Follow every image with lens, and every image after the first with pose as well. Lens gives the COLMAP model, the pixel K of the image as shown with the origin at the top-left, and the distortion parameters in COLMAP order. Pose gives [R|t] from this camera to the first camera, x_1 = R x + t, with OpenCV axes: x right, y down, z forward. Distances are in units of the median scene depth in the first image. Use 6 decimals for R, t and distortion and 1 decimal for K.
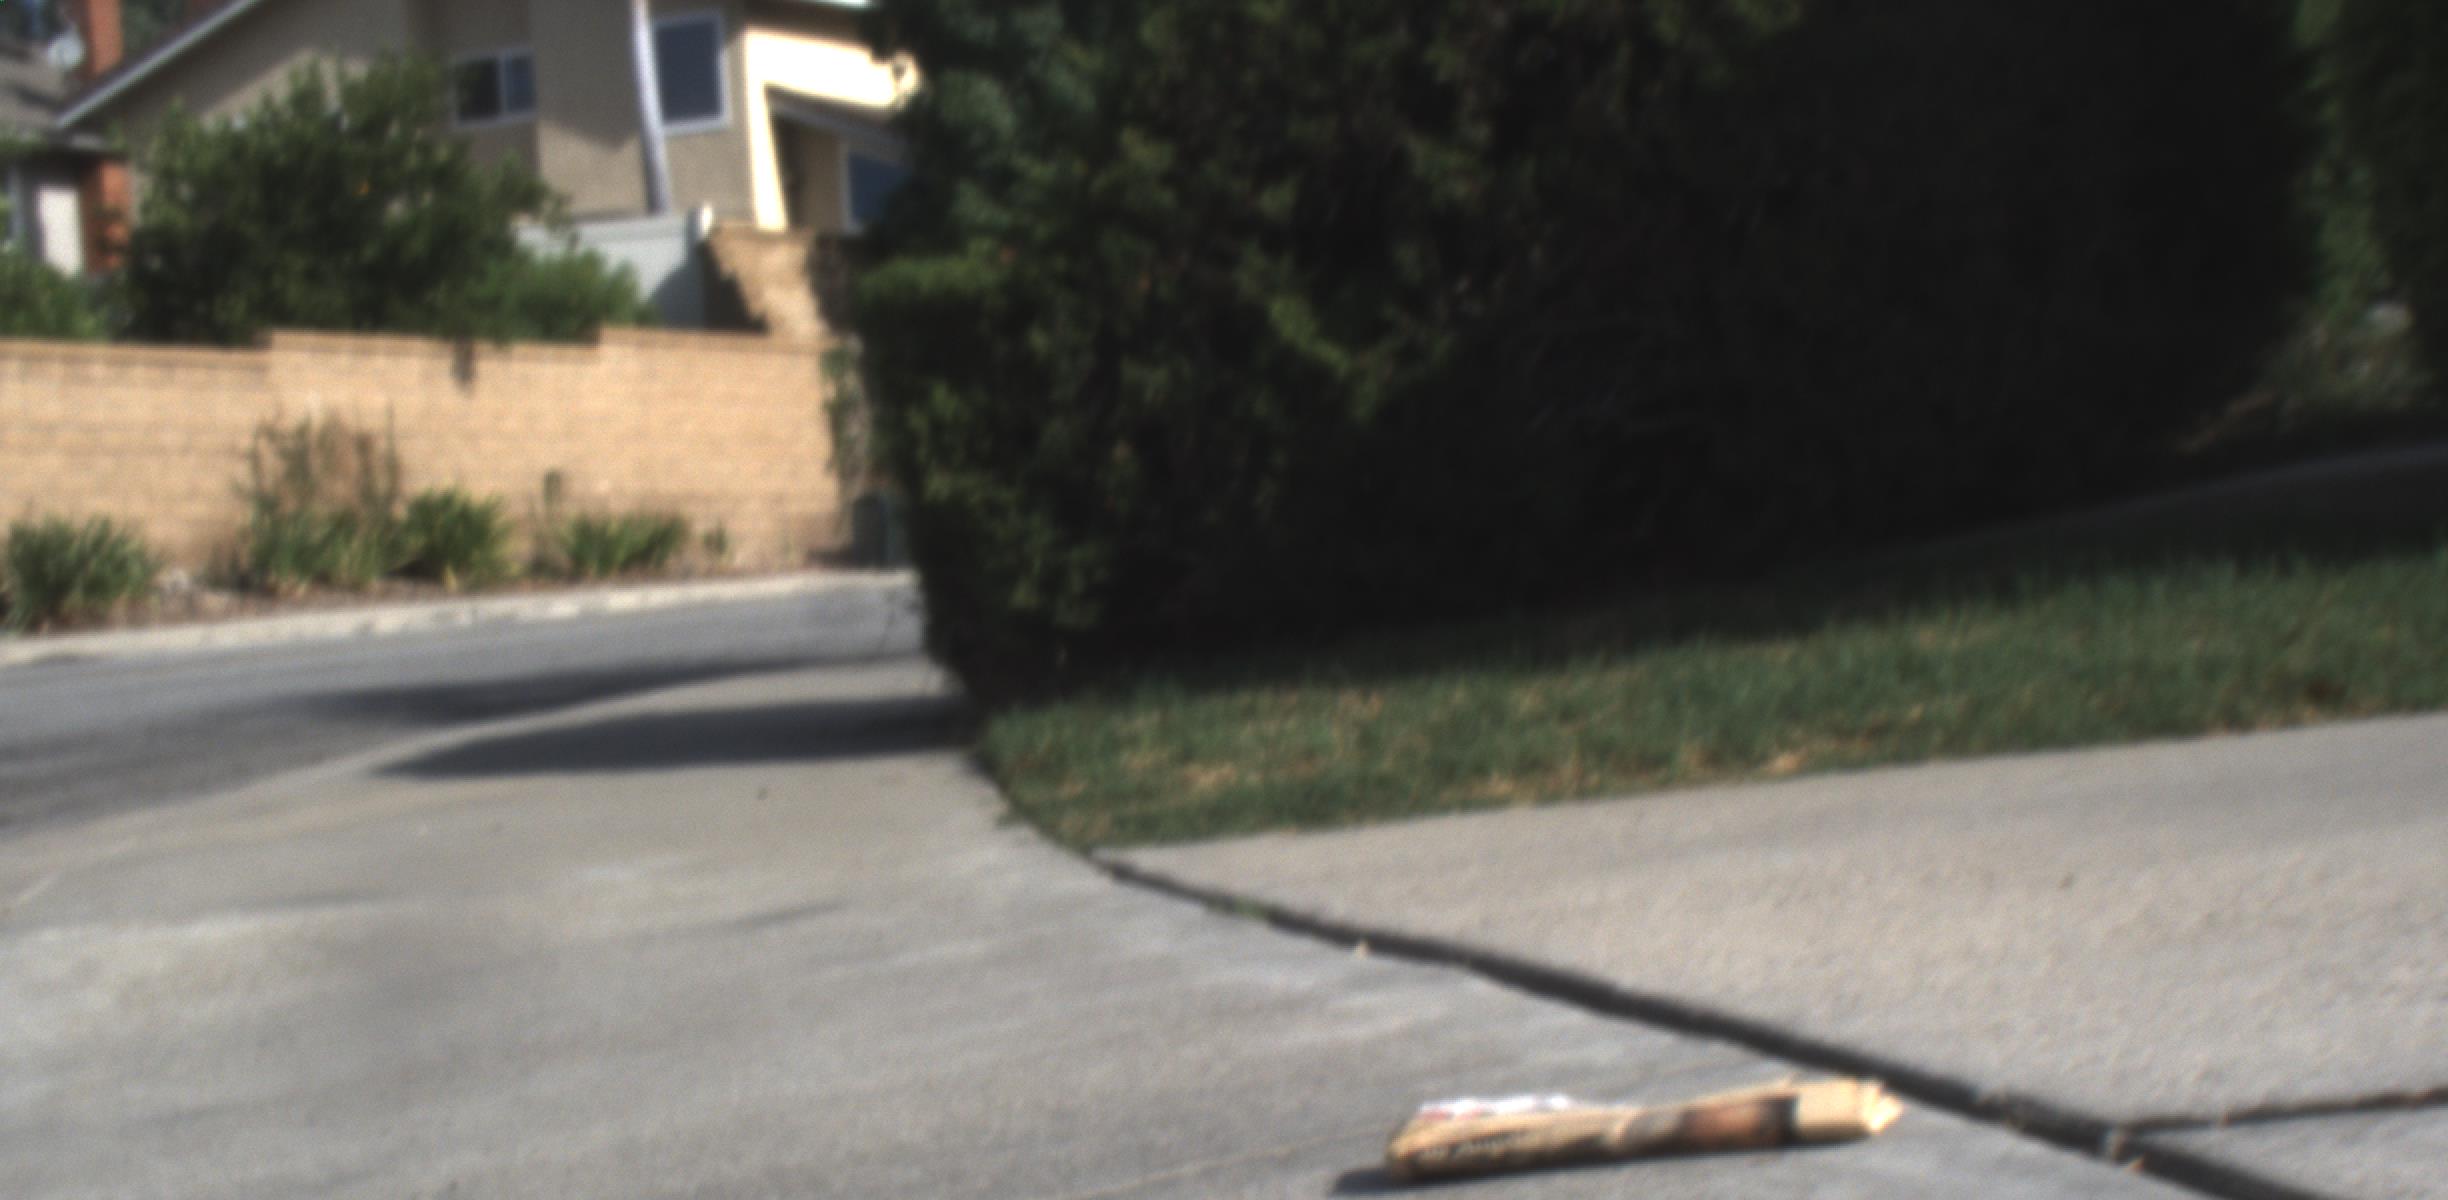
lens RADIAL K [[4887.5, 0, 1299.3], [0, 4887.5, 1017.0], [0, 0, 1]] dist [-0.172938, 0.941893]
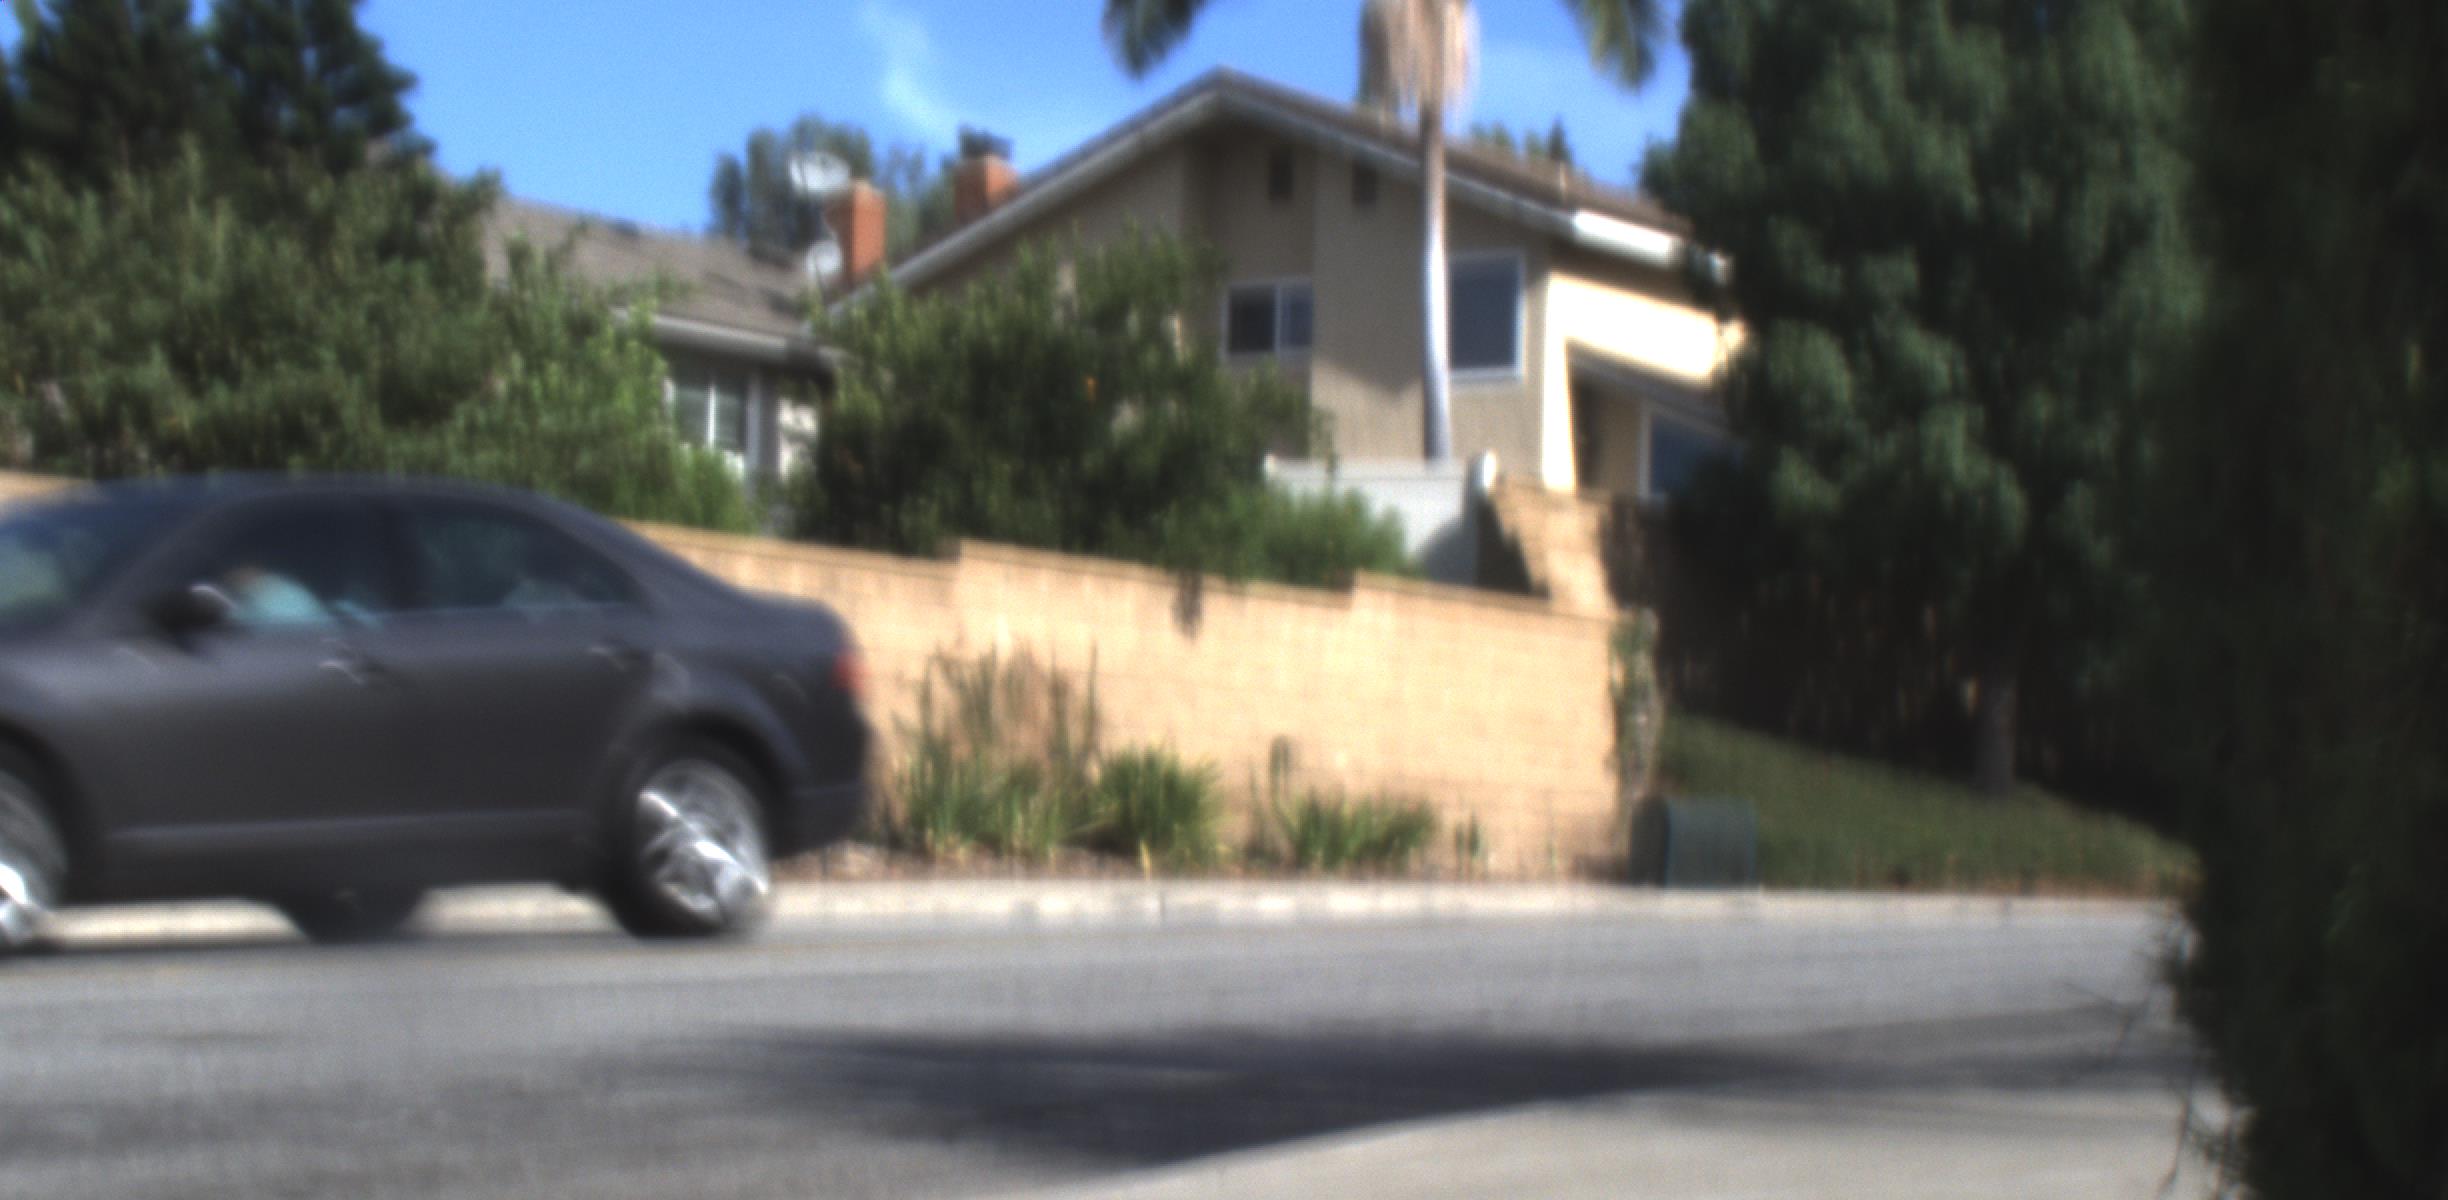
lens RADIAL K [[4887.5, 0, 1299.3], [0, 4887.5, 1017.0], [0, 0, 1]] dist [-0.172938, 0.941893]
pose [[0.985072, 0.088116, -0.147882, -0.024037], [-0.097434, 0.993610, -0.056977, -0.018723], [0.141916, 0.070535, 0.987362, 0.188904]]
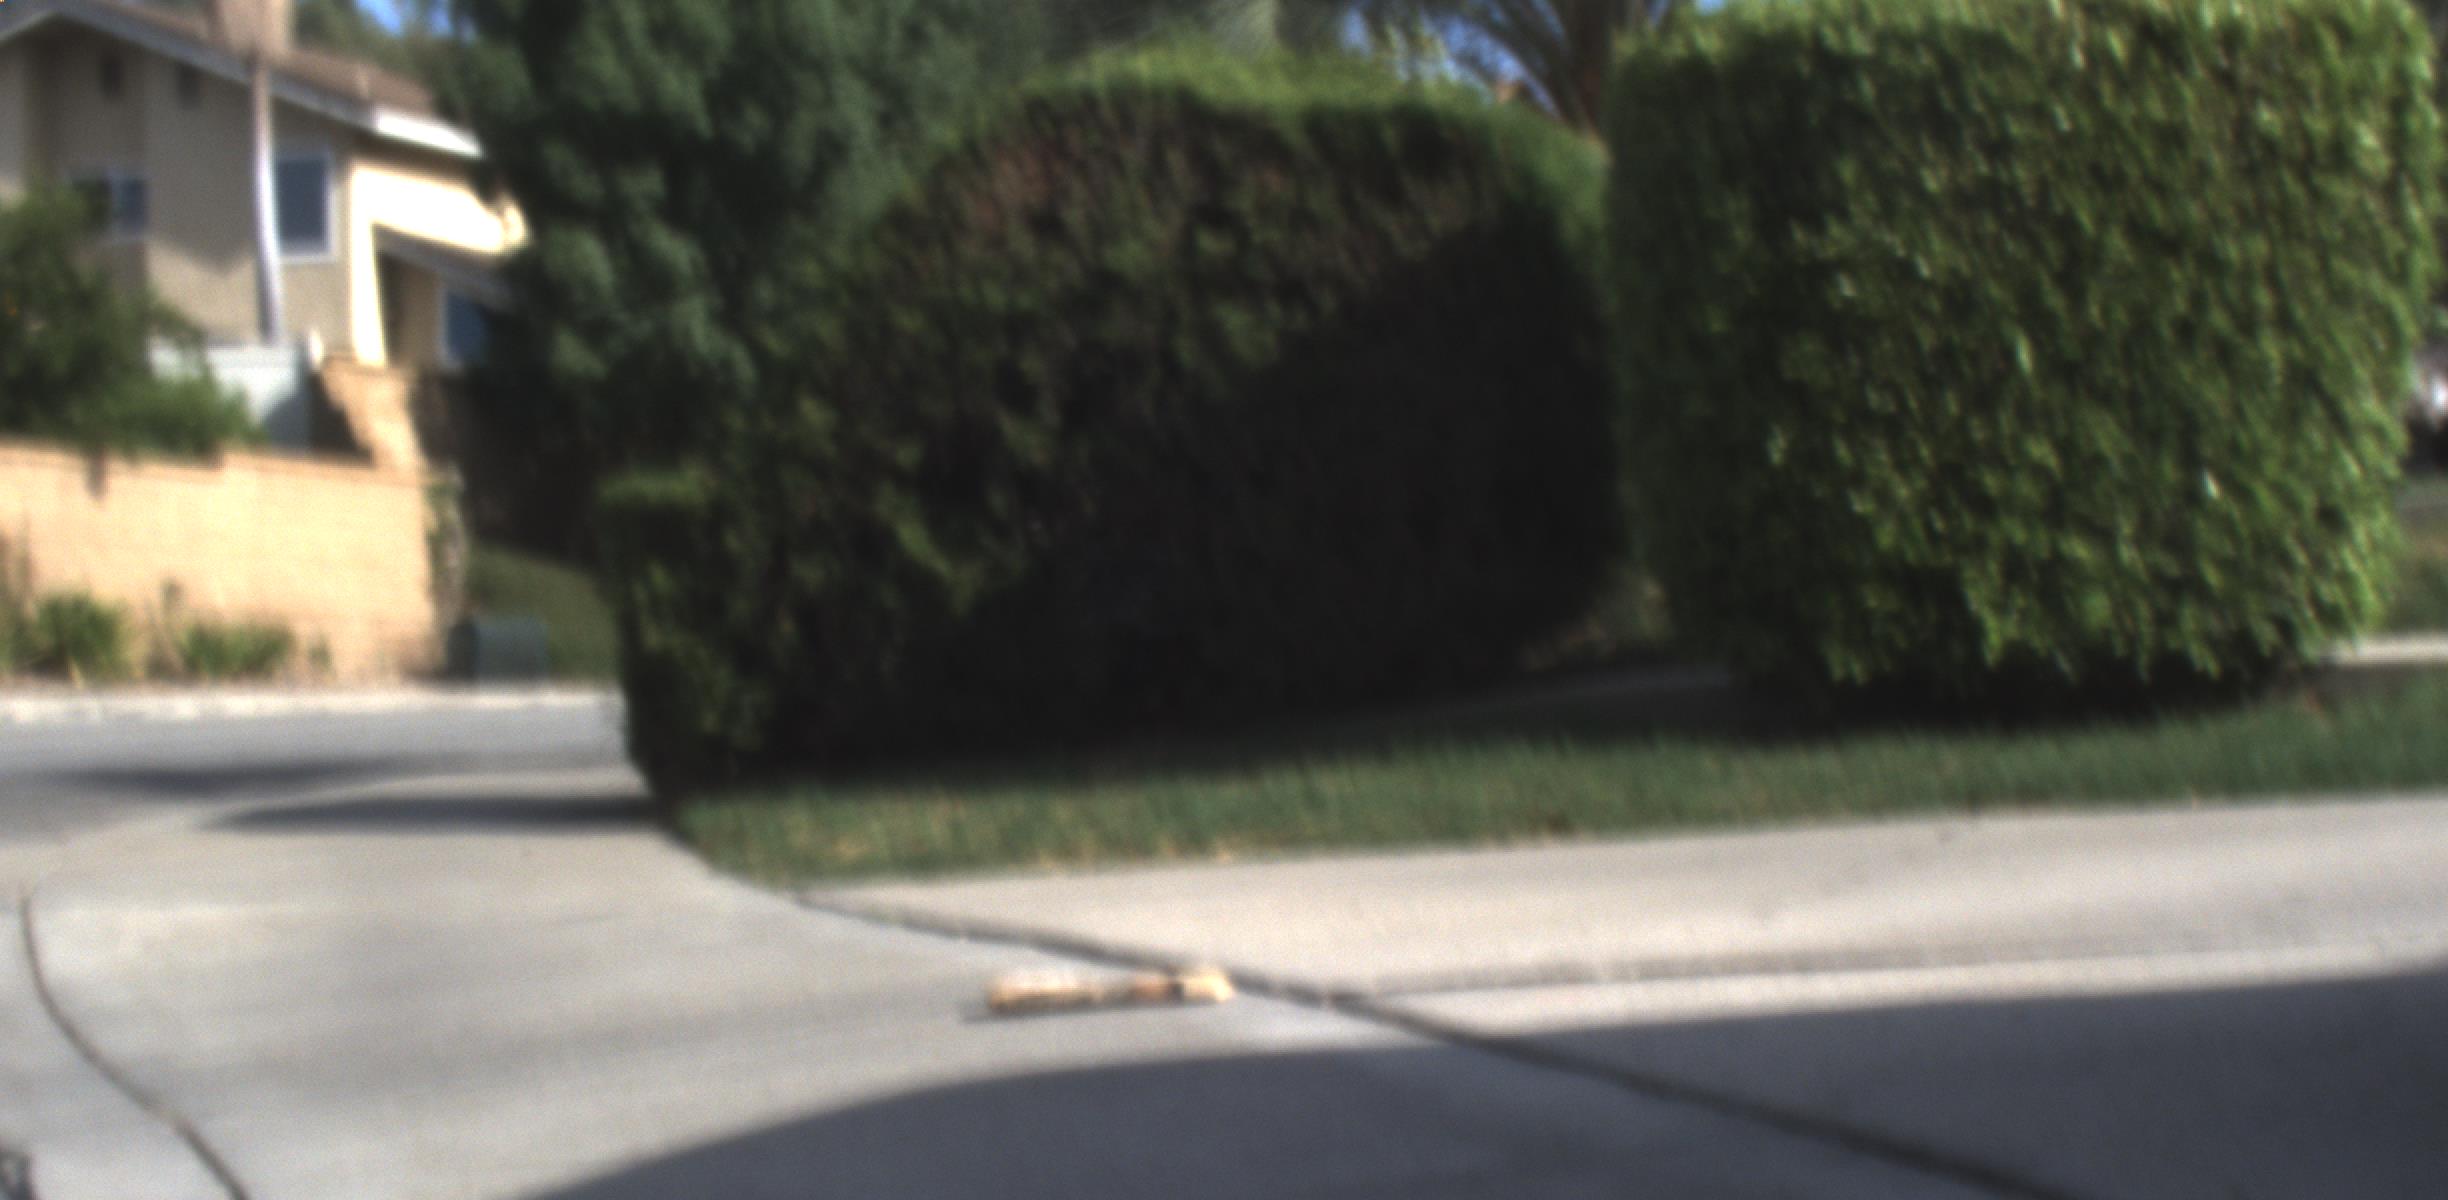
lens RADIAL K [[4887.5, 0, 1299.3], [0, 4887.5, 1017.0], [0, 0, 1]] dist [-0.172938, 0.941893]
pose [[0.993939, 0.052580, 0.096548, -0.004512], [-0.049542, 0.998207, -0.033594, 0.008902], [-0.098141, 0.028608, 0.994761, -0.097178]]
